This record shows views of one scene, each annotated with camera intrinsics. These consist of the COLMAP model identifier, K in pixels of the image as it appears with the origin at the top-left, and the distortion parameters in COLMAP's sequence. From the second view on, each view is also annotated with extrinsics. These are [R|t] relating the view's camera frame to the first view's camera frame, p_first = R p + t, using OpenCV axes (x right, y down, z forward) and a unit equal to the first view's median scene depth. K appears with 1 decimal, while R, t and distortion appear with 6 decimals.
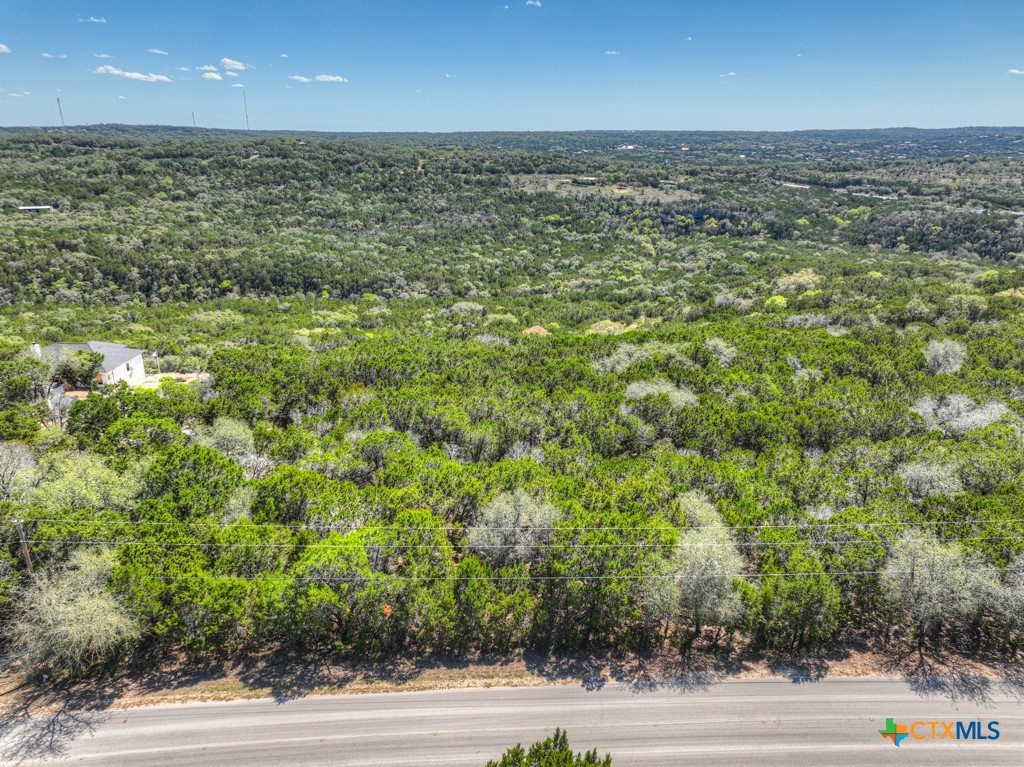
lens RADIAL K [[722.2, 0, 510.4], [0, 722.2, 381.6], [0, 0, 1]] dist [-0.011137, 0.027066]
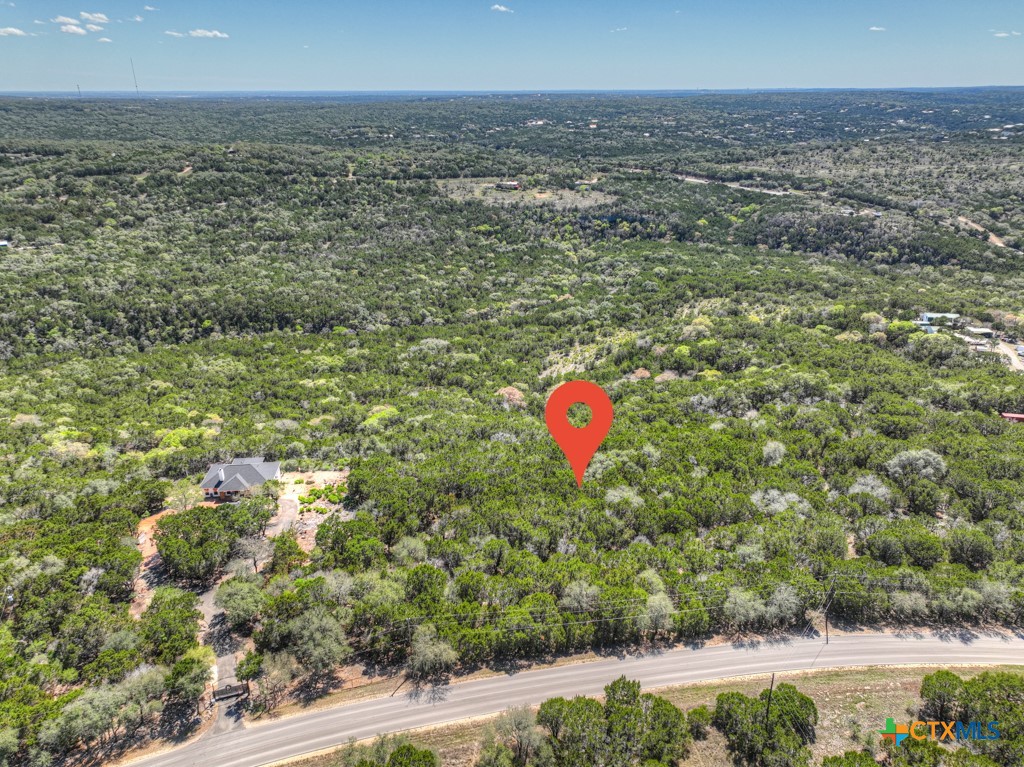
lens RADIAL K [[722.2, 0, 511.6], [0, 722.2, 384.5], [0, 0, 1]] dist [-0.011137, 0.027066]
pose [[0.991961, -0.055398, 0.113777, -0.053206], [0.048858, 0.997033, 0.059483, -0.076574], [-0.116735, -0.053446, 0.991724, -0.154414]]
